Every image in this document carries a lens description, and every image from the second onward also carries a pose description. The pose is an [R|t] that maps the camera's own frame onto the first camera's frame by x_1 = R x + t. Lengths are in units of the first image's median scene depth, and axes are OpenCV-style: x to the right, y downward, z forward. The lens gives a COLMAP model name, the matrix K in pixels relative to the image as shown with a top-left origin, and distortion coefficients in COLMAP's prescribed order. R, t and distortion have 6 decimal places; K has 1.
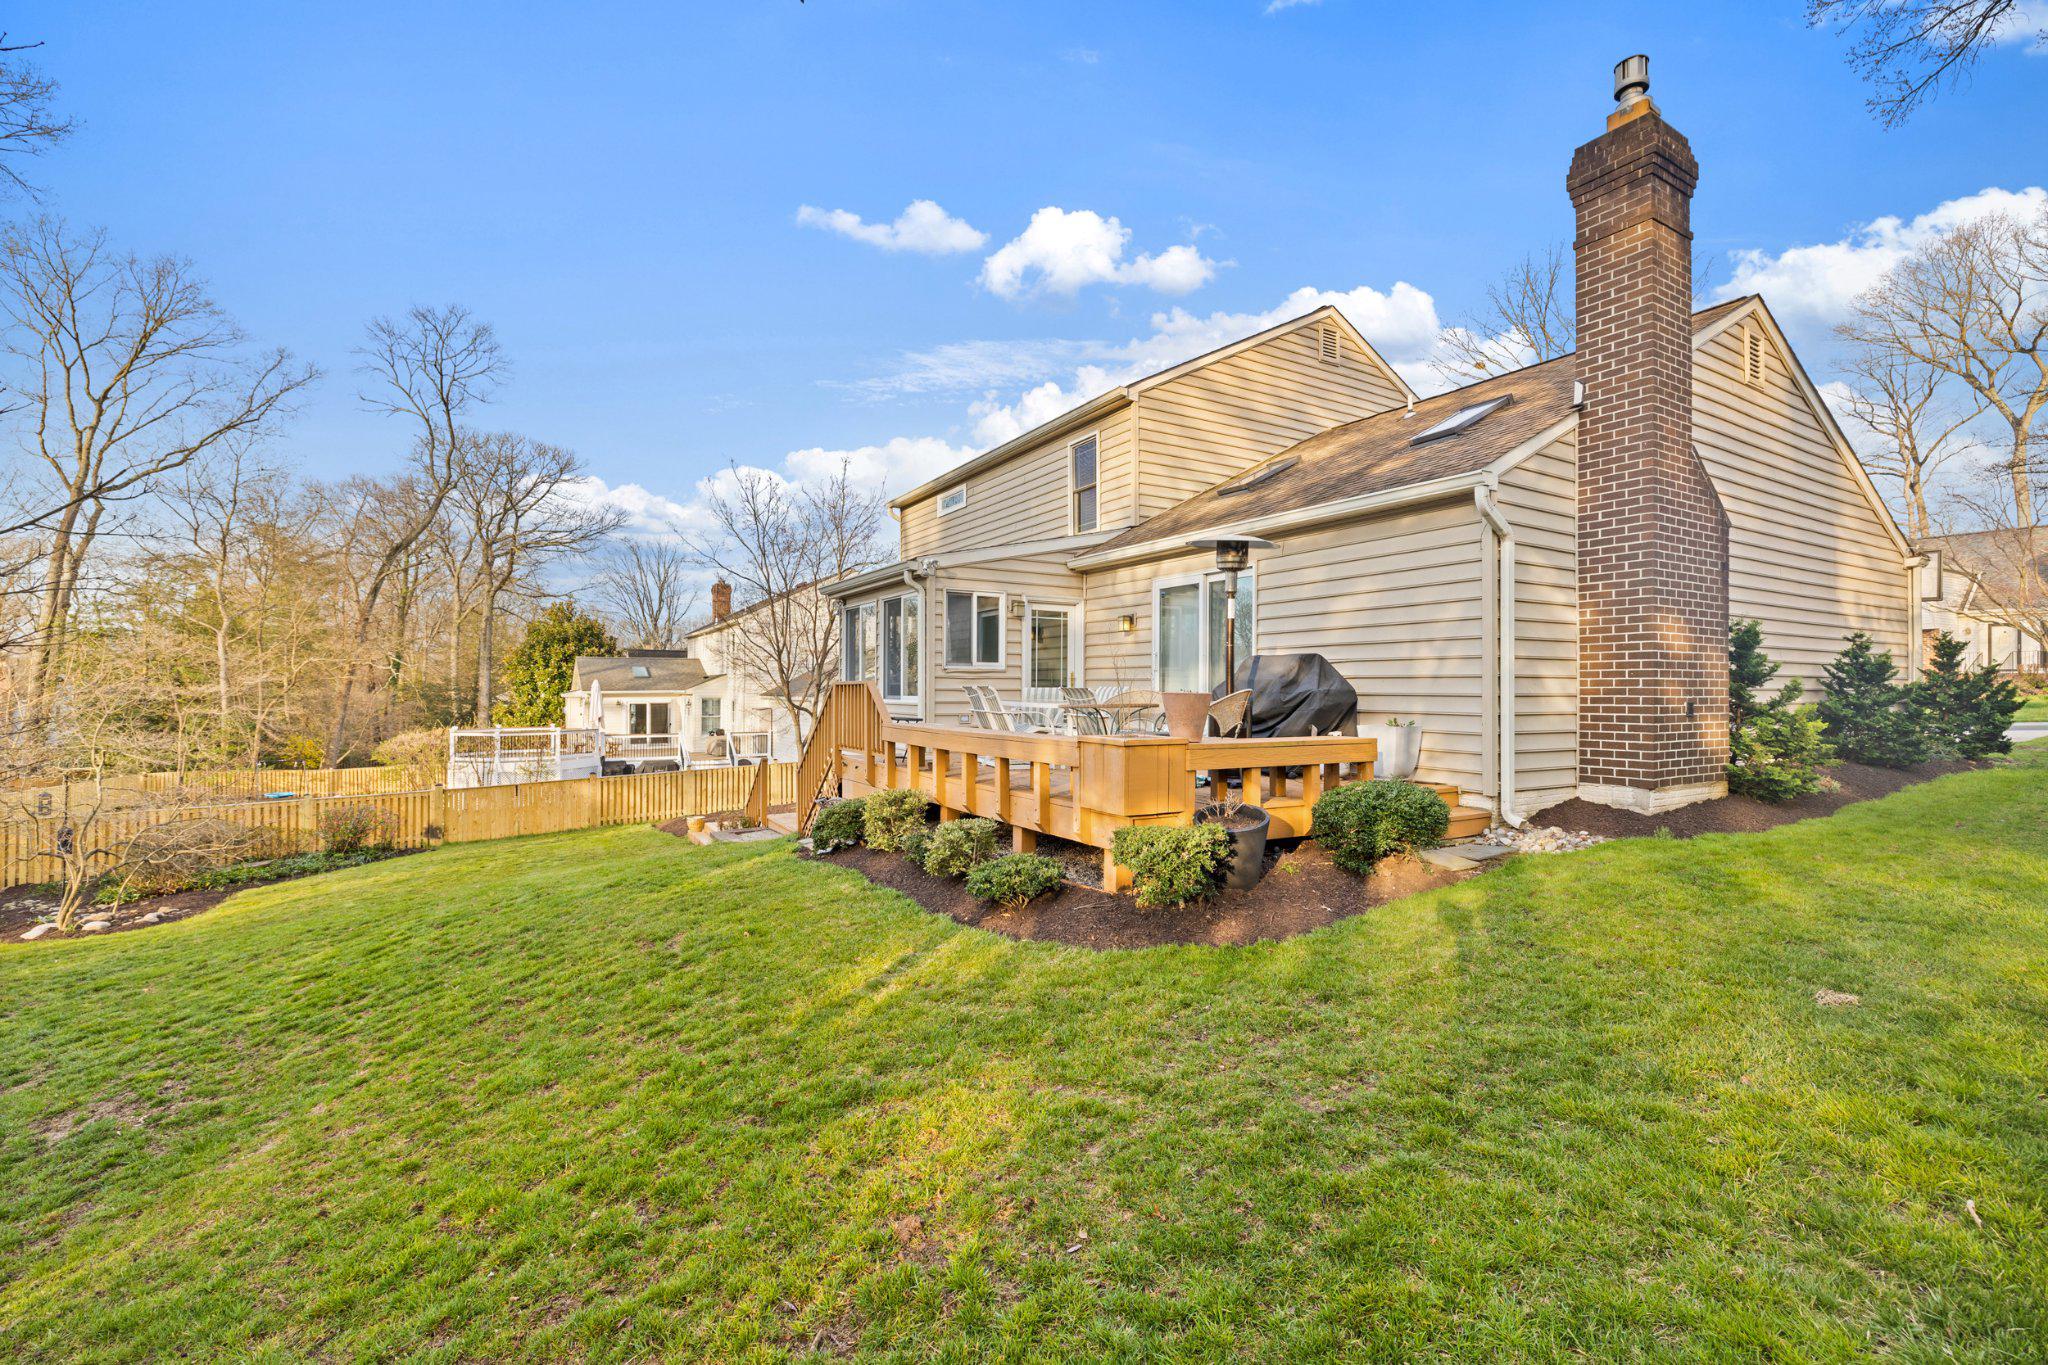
lens RADIAL K [[867.5, 0, 1024.9], [0, 867.5, 675.5], [0, 0, 1]] dist [-0.000272, 0.000295]
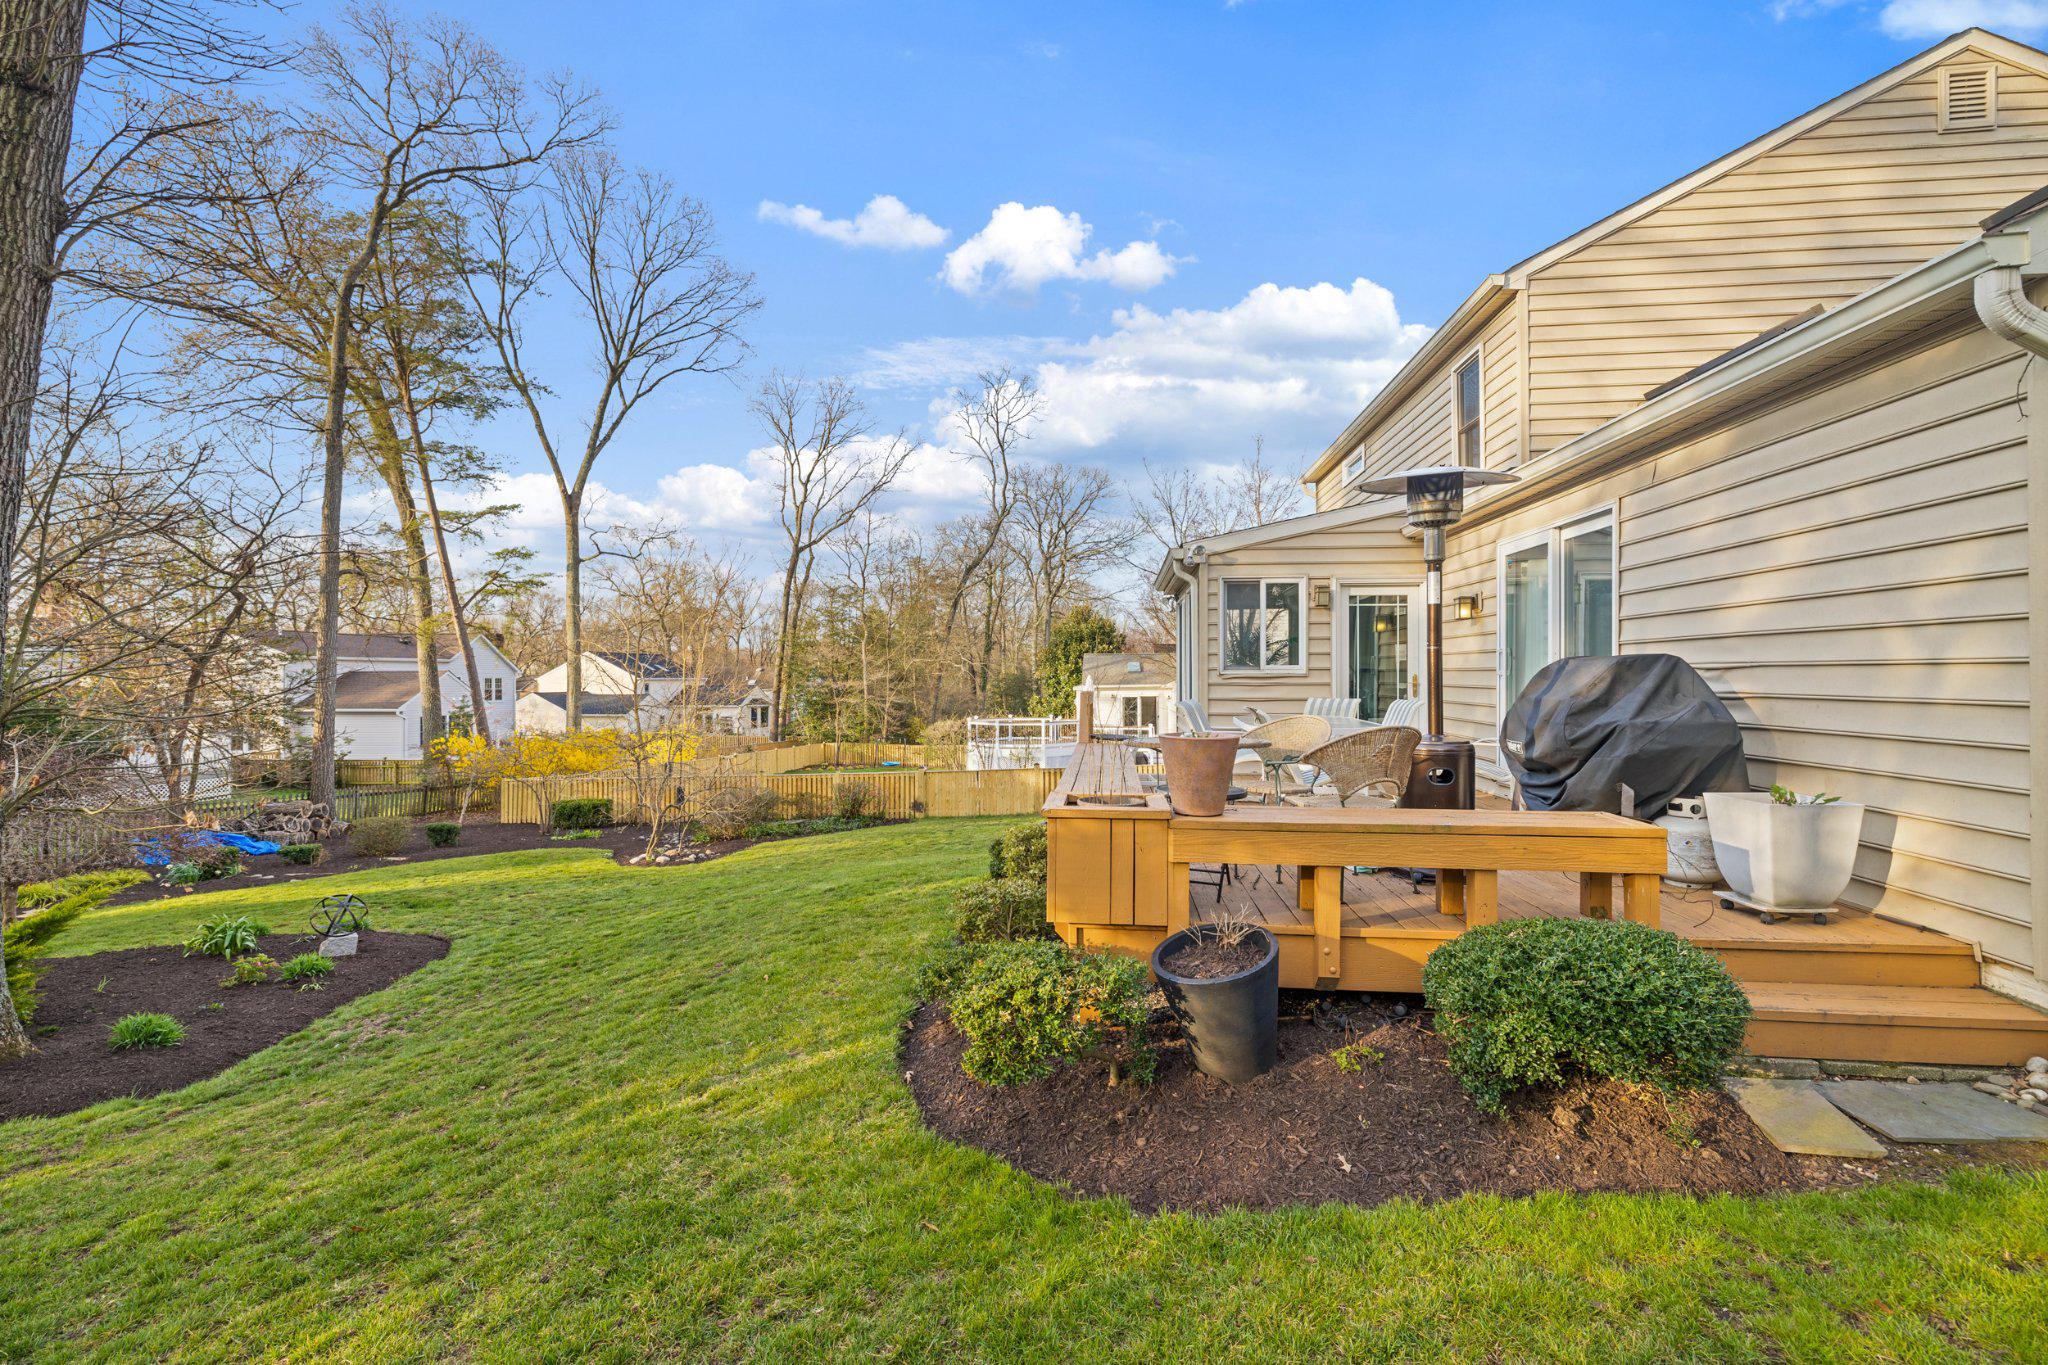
lens RADIAL K [[855.6, 0, 1030.4], [0, 855.6, 667.1], [0, 0, 1]] dist [0.001190, 0.000487]
pose [[0.806977, -0.011676, -0.590467, 0.196970], [0.014021, 0.999902, -0.000609, -0.013299], [0.590416, -0.007787, 0.807062, 0.184648]]
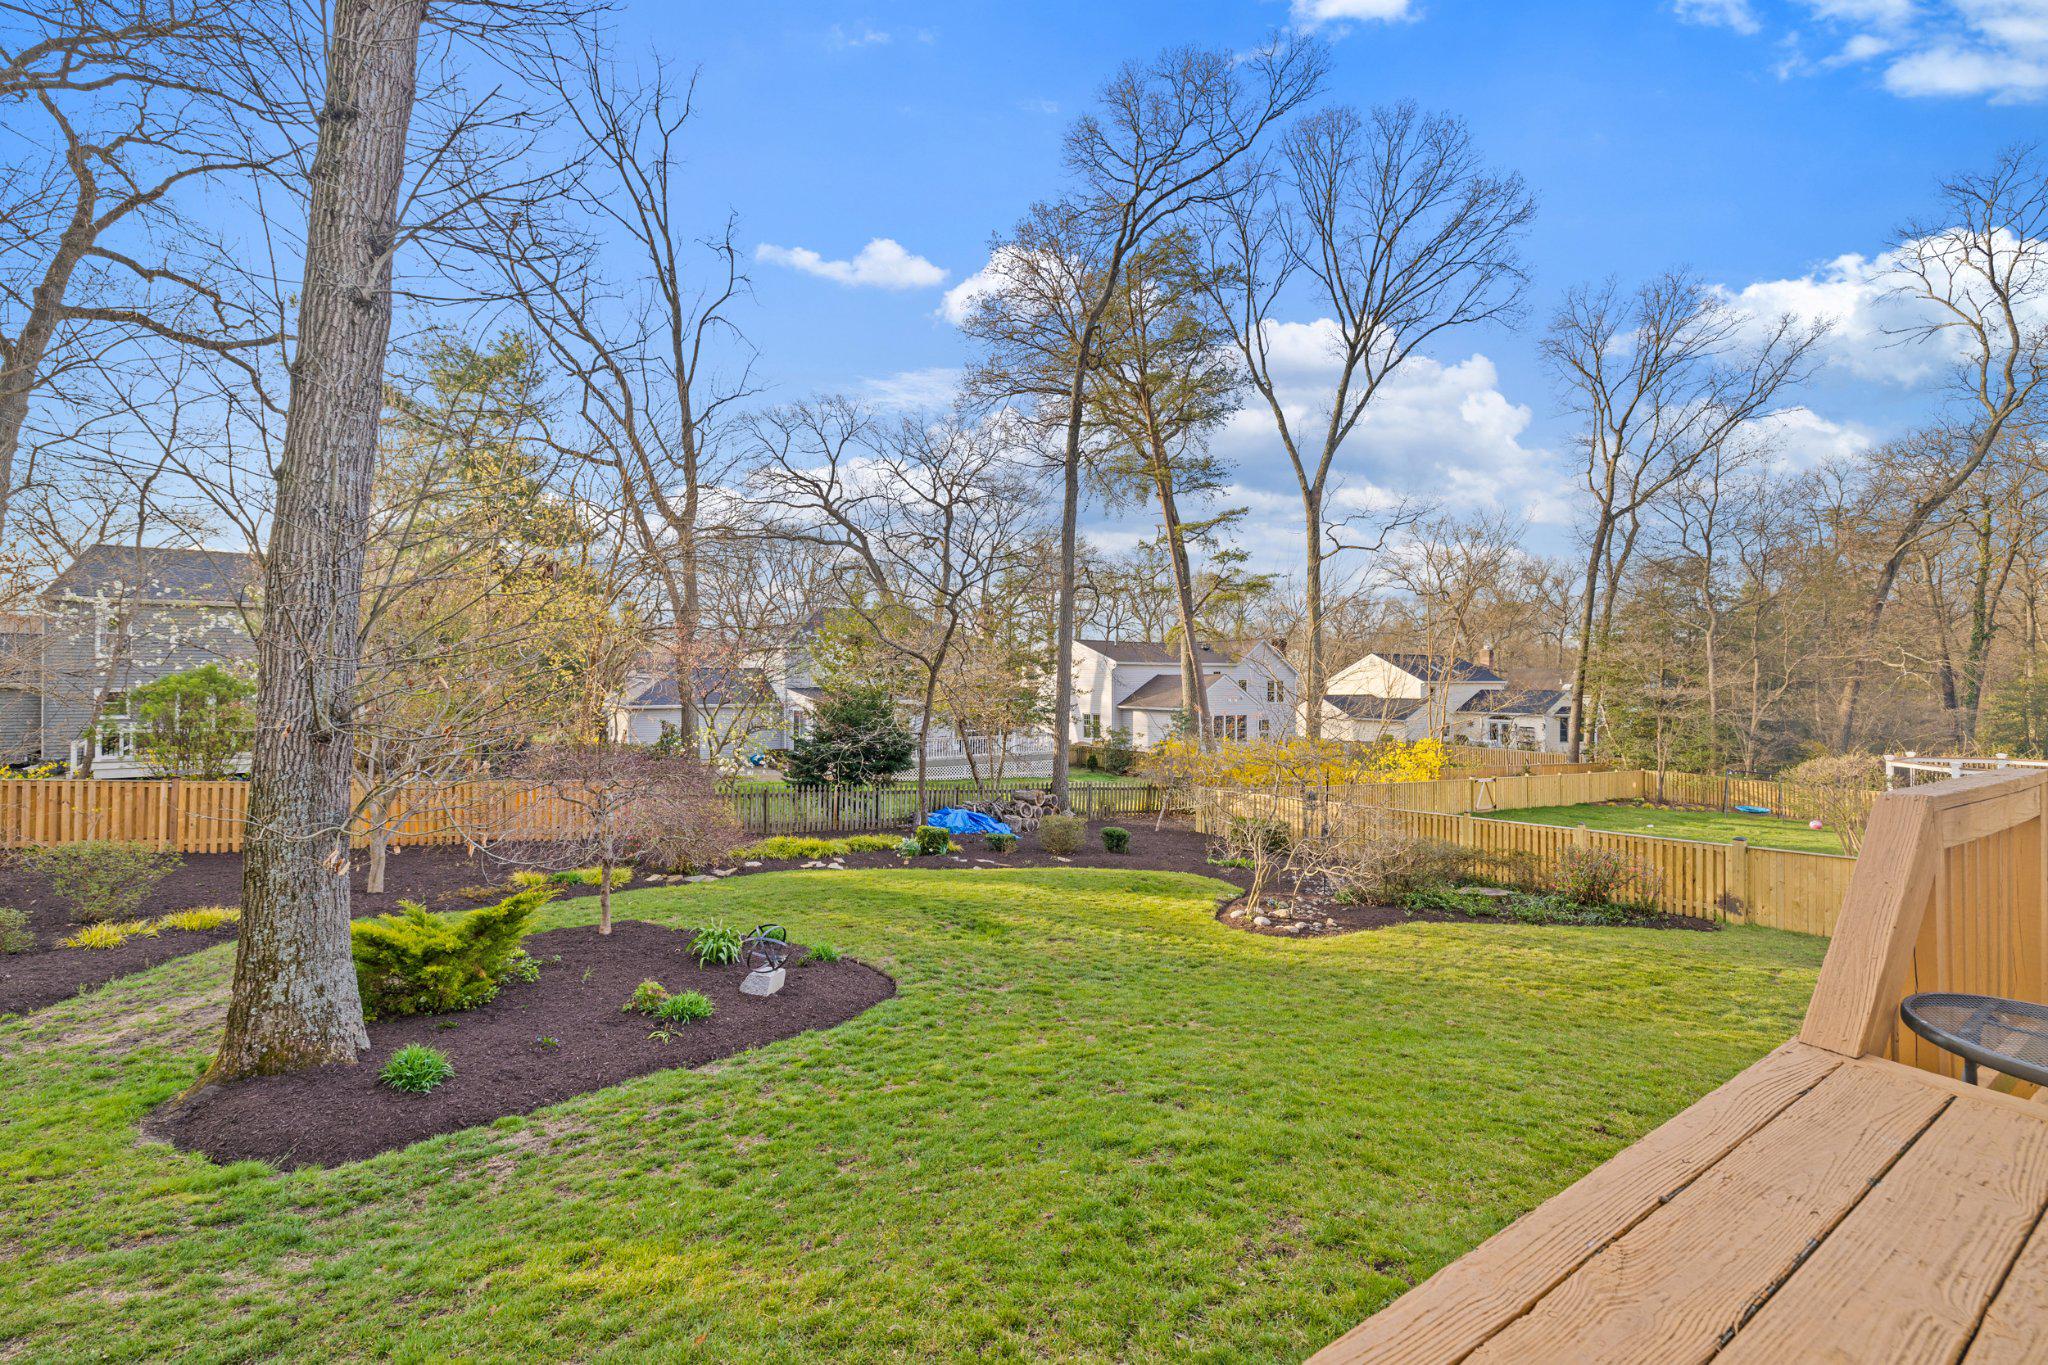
lens RADIAL K [[867.5, 0, 1024.9], [0, 867.5, 675.5], [0, 0, 1]] dist [-0.000272, 0.000295]
pose [[0.041582, -0.006530, -0.999114, 0.019253], [0.013067, 0.999897, -0.005991, -0.016993], [0.999050, -0.012806, 0.041663, 0.522553]]
